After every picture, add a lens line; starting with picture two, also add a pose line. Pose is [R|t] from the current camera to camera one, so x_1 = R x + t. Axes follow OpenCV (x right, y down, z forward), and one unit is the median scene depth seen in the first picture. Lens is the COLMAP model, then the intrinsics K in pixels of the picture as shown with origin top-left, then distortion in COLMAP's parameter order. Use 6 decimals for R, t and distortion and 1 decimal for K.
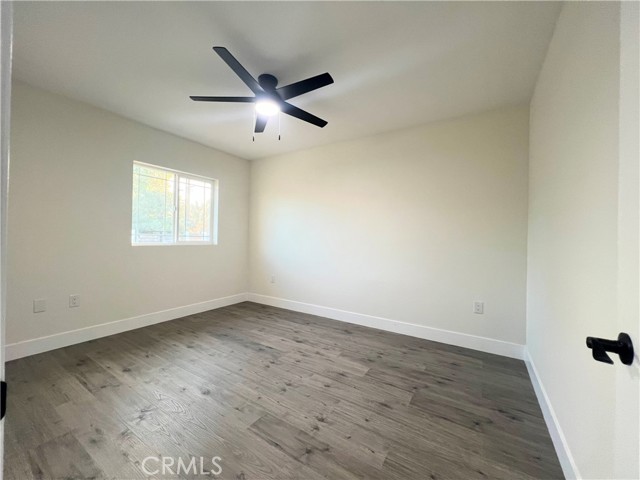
lens RADIAL K [[255.4, 0, 315.7], [0, 255.4, 240.7], [0, 0, 1]] dist [-0.003161, 0.000731]
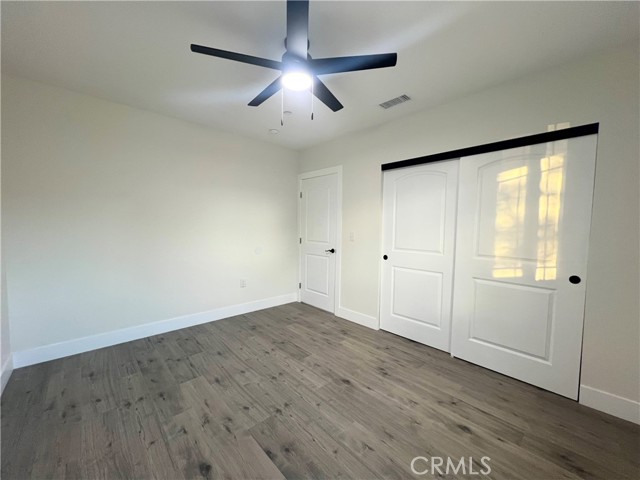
lens RADIAL K [[255.4, 0, 315.1], [0, 255.4, 239.5], [0, 0, 1]] dist [-0.003161, 0.000731]
pose [[-0.967492, -0.043608, 0.249112, -0.416541], [-0.029209, 0.997697, 0.061209, -0.074241], [-0.251207, 0.051943, -0.966539, 1.589298]]
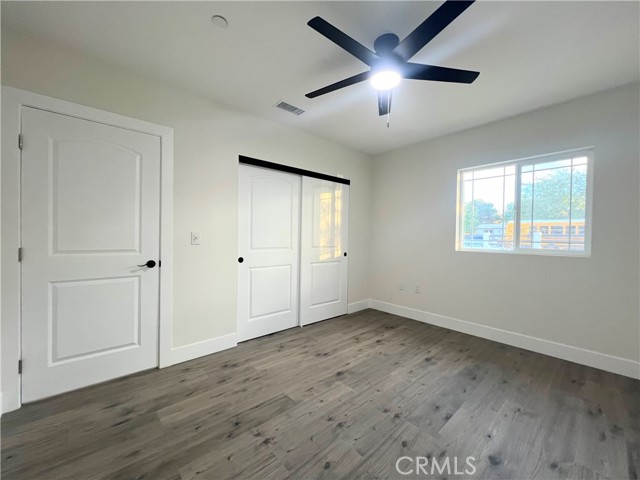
lens RADIAL K [[255.4, 0, 321.9], [0, 255.4, 239.2], [0, 0, 1]] dist [-0.003161, 0.000731]
pose [[-0.261908, -0.007354, -0.965065, 0.559637], [-0.023933, 0.999713, -0.001123, -0.017365], [0.964796, 0.022803, -0.262009, 0.921506]]
